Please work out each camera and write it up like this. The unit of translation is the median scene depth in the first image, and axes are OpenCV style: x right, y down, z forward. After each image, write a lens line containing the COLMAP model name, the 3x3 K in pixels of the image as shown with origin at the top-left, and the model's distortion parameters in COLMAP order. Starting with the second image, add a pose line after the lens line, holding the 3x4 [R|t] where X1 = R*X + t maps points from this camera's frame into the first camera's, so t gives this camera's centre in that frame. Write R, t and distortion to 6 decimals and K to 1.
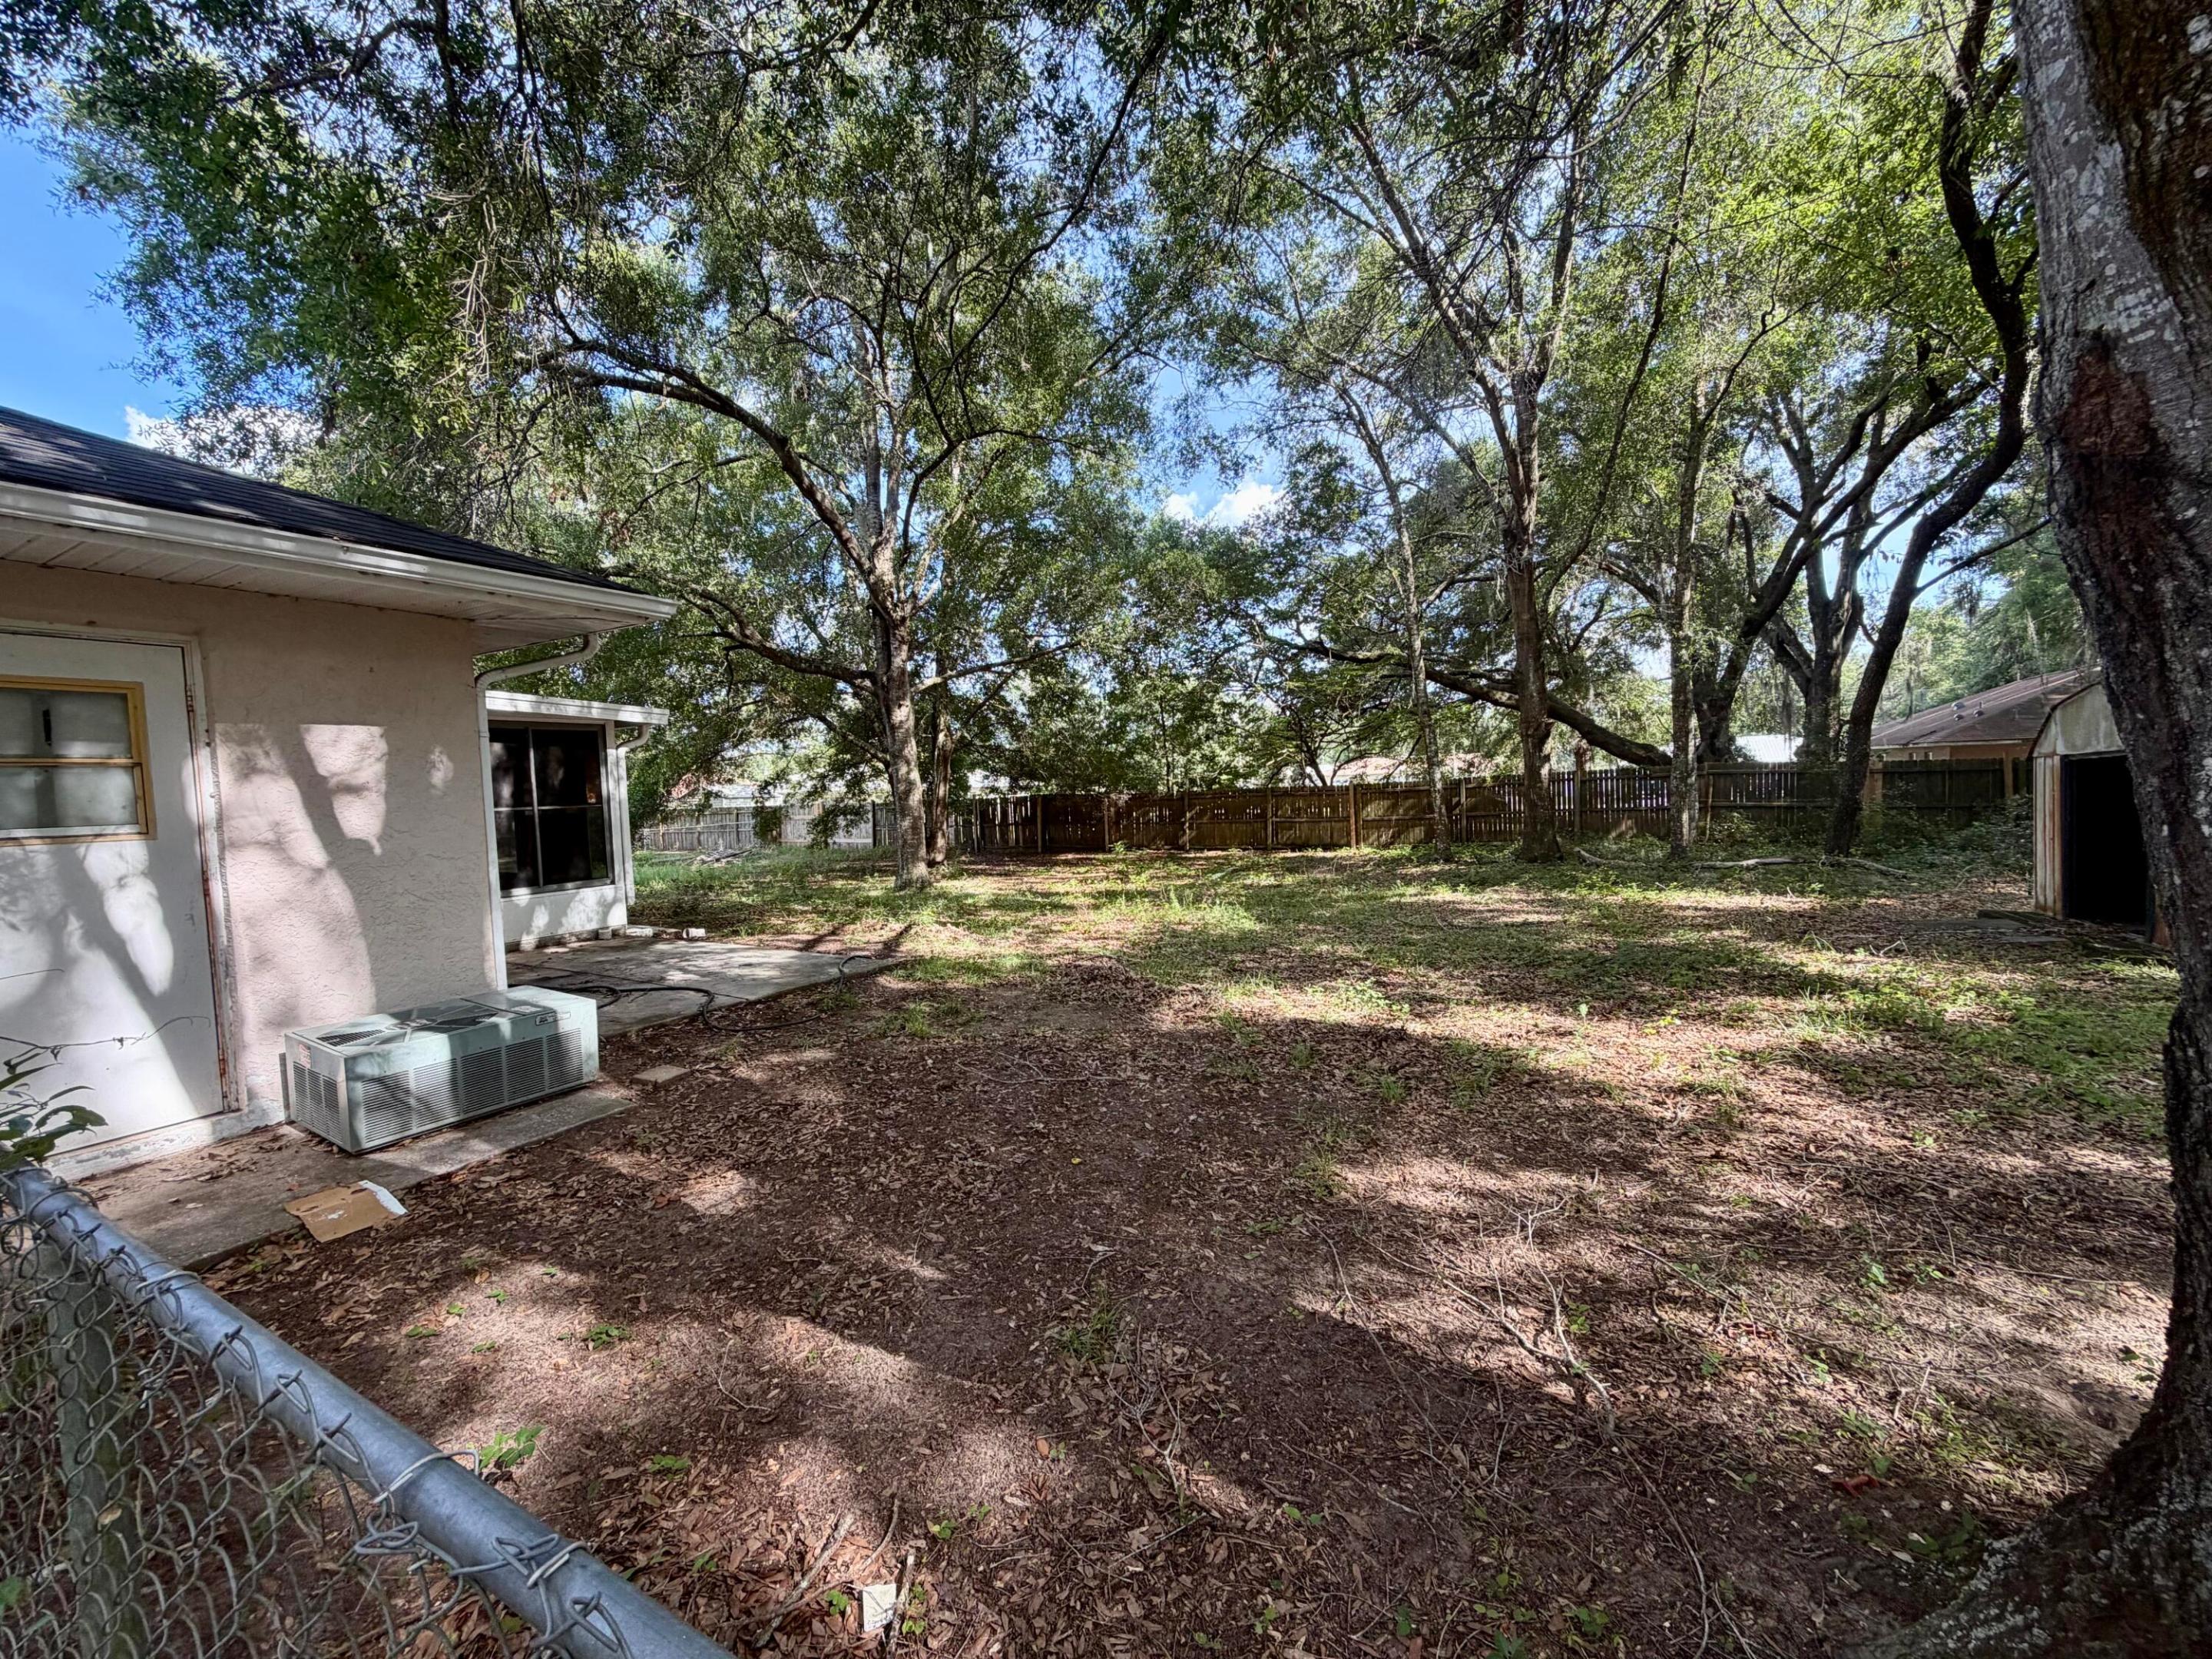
lens RADIAL K [[889.6, 0, 1109.5], [0, 889.6, 826.0], [0, 0, 1]] dist [-0.001084, -0.000164]
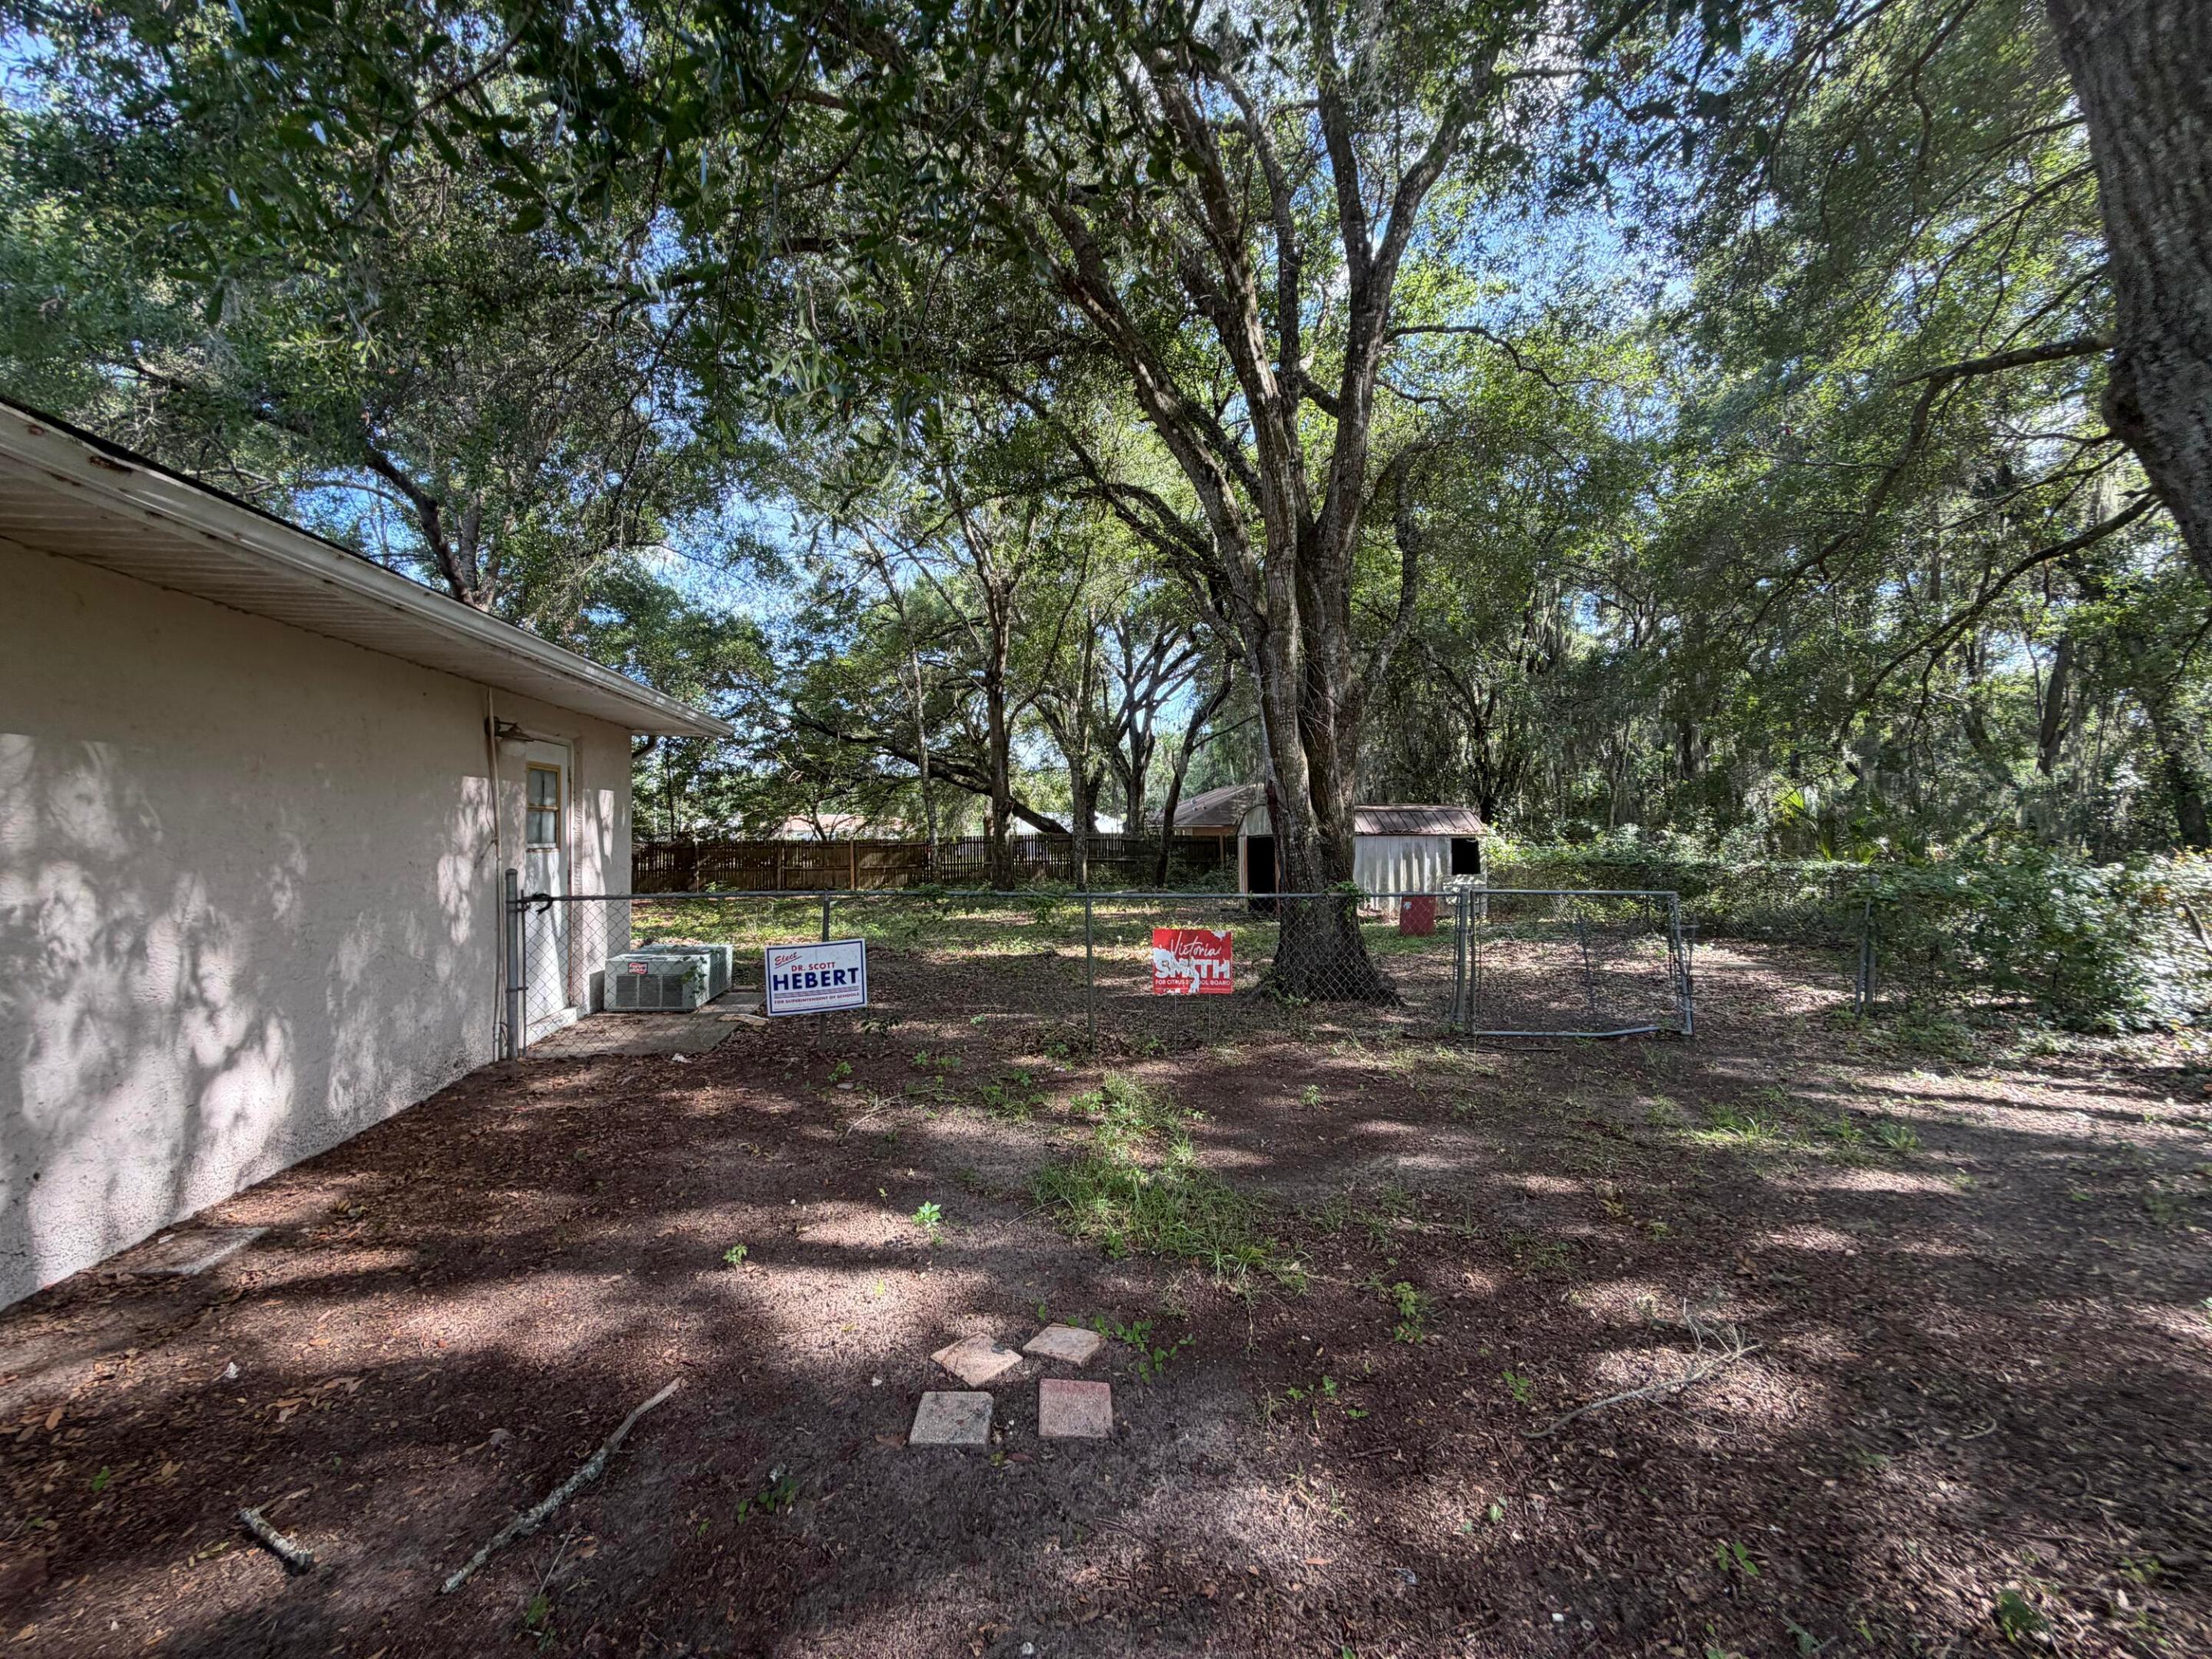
lens RADIAL K [[889.6, 0, 1100.4], [0, 889.6, 840.7], [0, 0, 1]] dist [-0.001084, -0.000164]
pose [[0.779504, 0.028753, 0.625737, -0.254592], [0.001152, 0.998878, -0.047335, 0.014886], [-0.626396, 0.037619, 0.778597, -0.206505]]
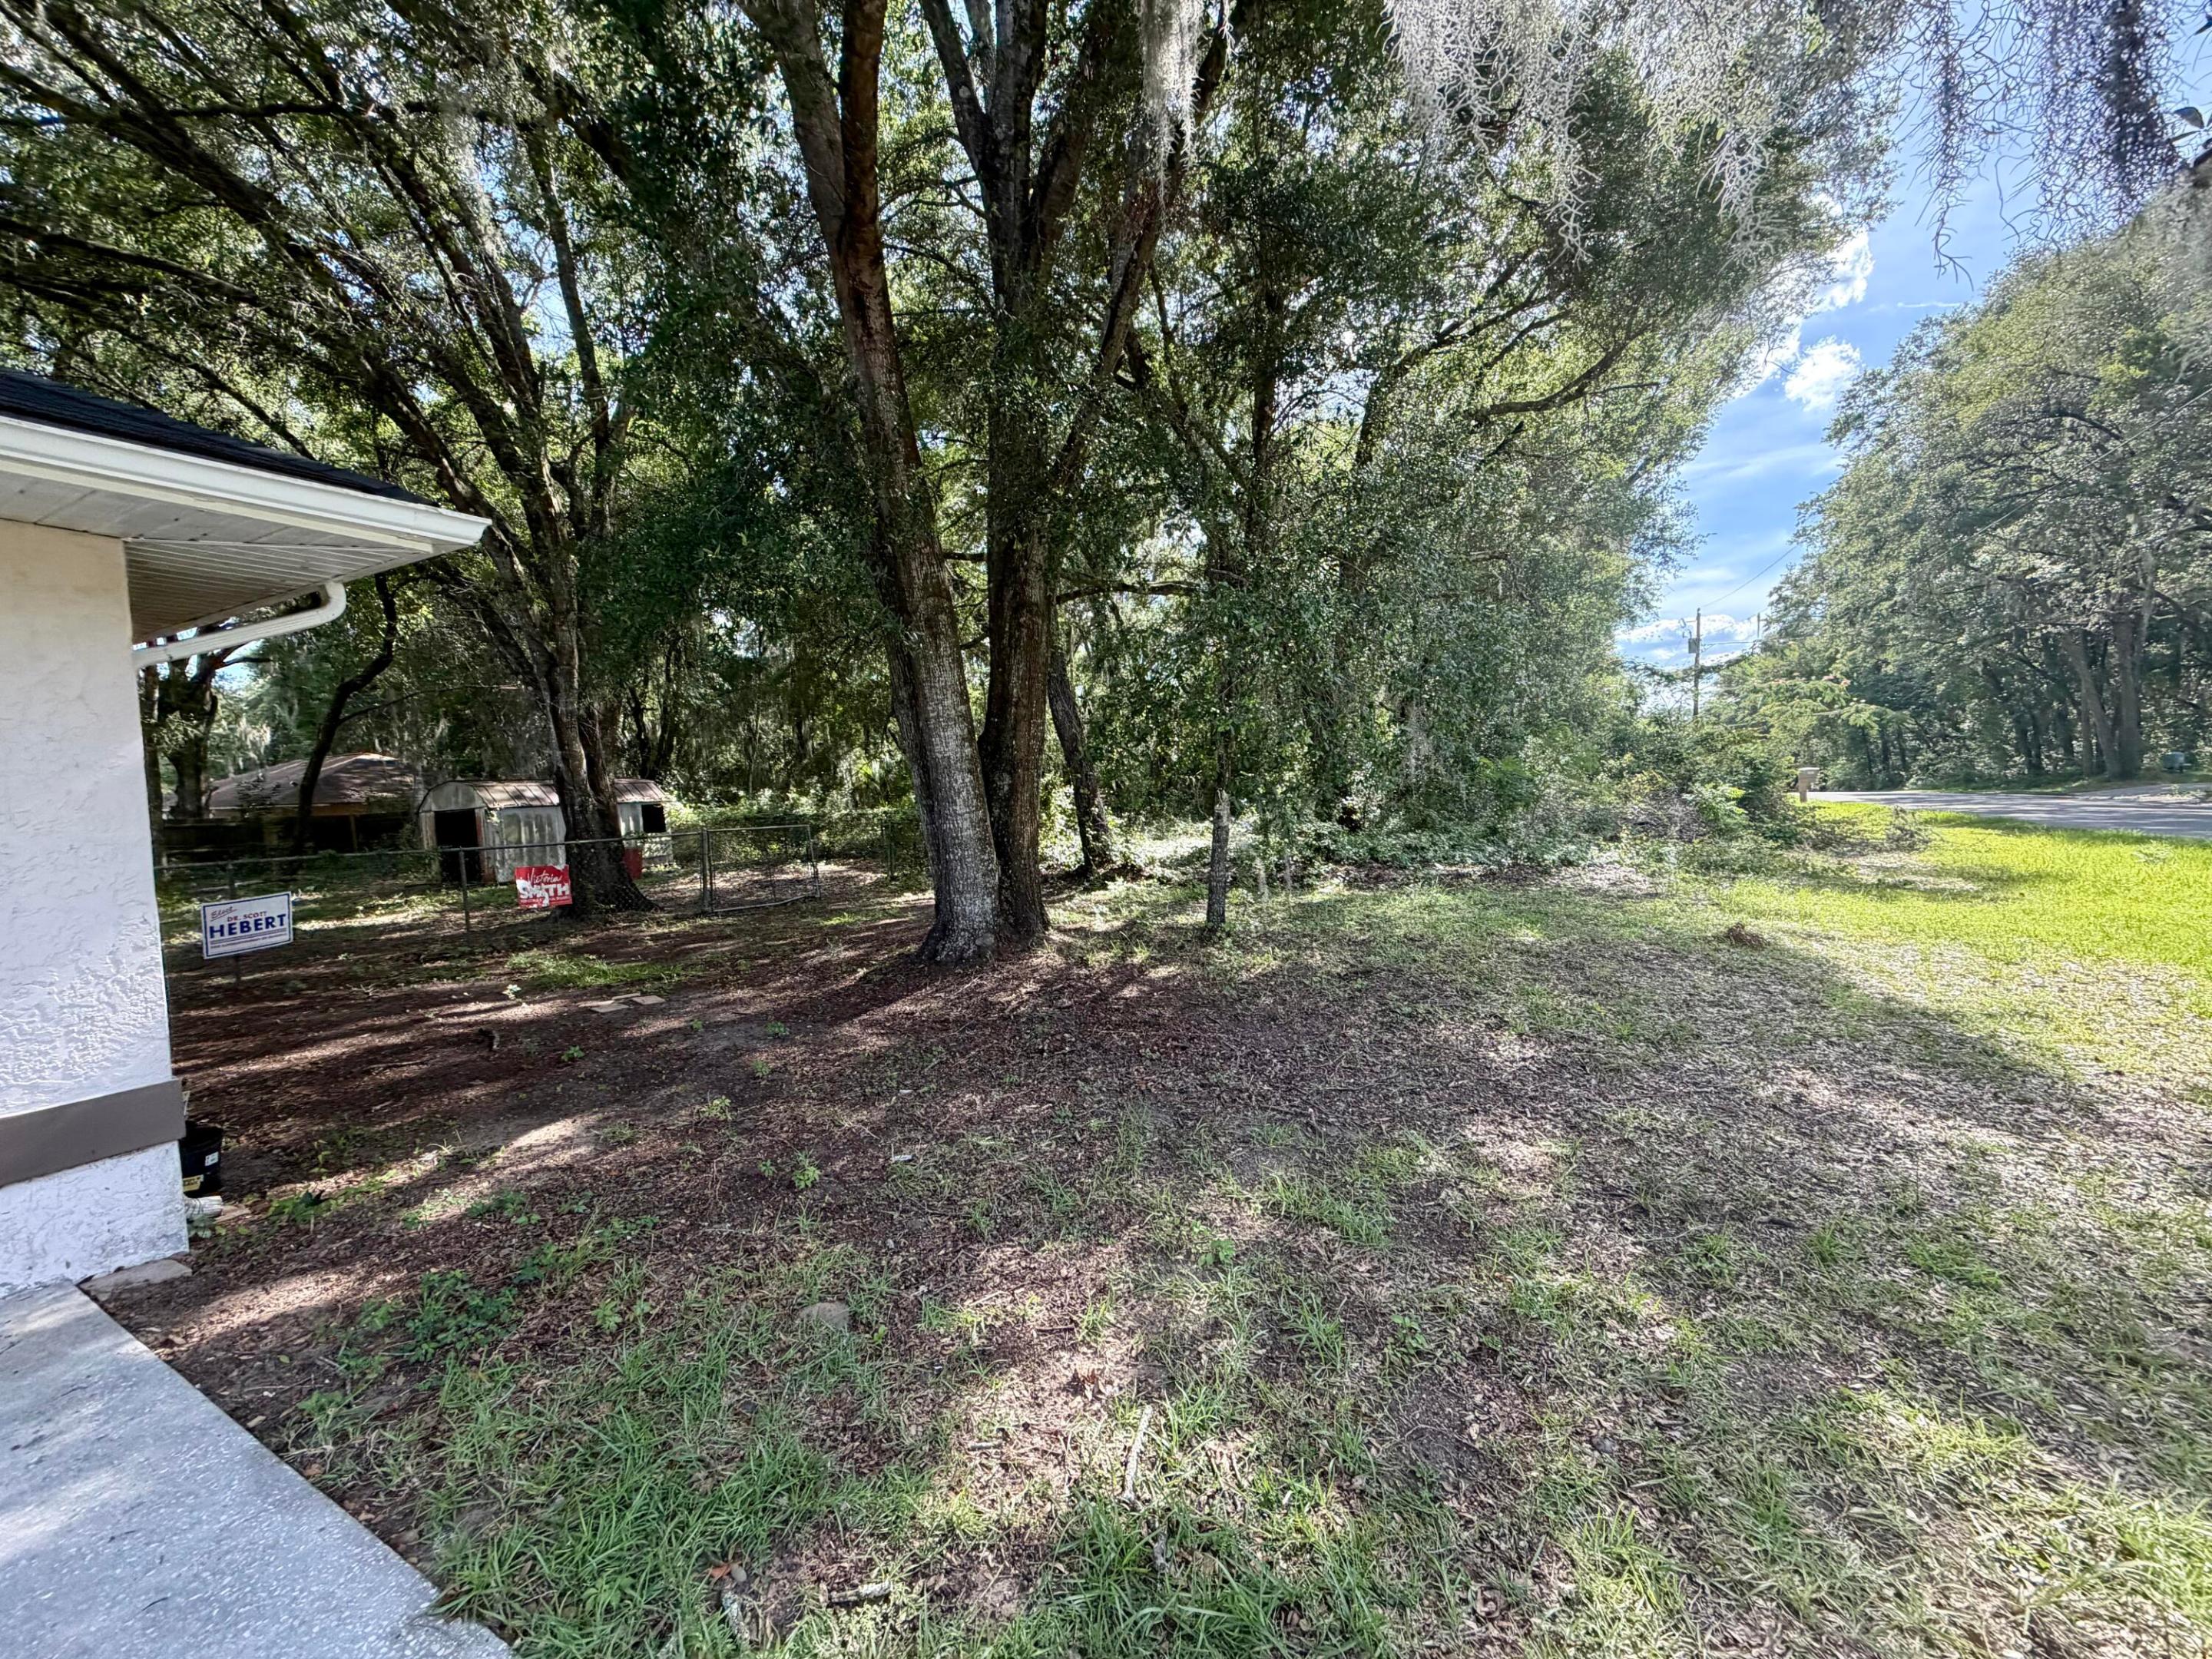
lens RADIAL K [[889.6, 0, 1107.1], [0, 889.6, 832.6], [0, 0, 1]] dist [-0.001084, -0.000164]
pose [[-0.021401, -0.020463, 0.999562, -1.406006], [0.083041, 0.996299, 0.022174, 0.069854], [-0.996316, 0.083479, -0.019622, -0.534094]]
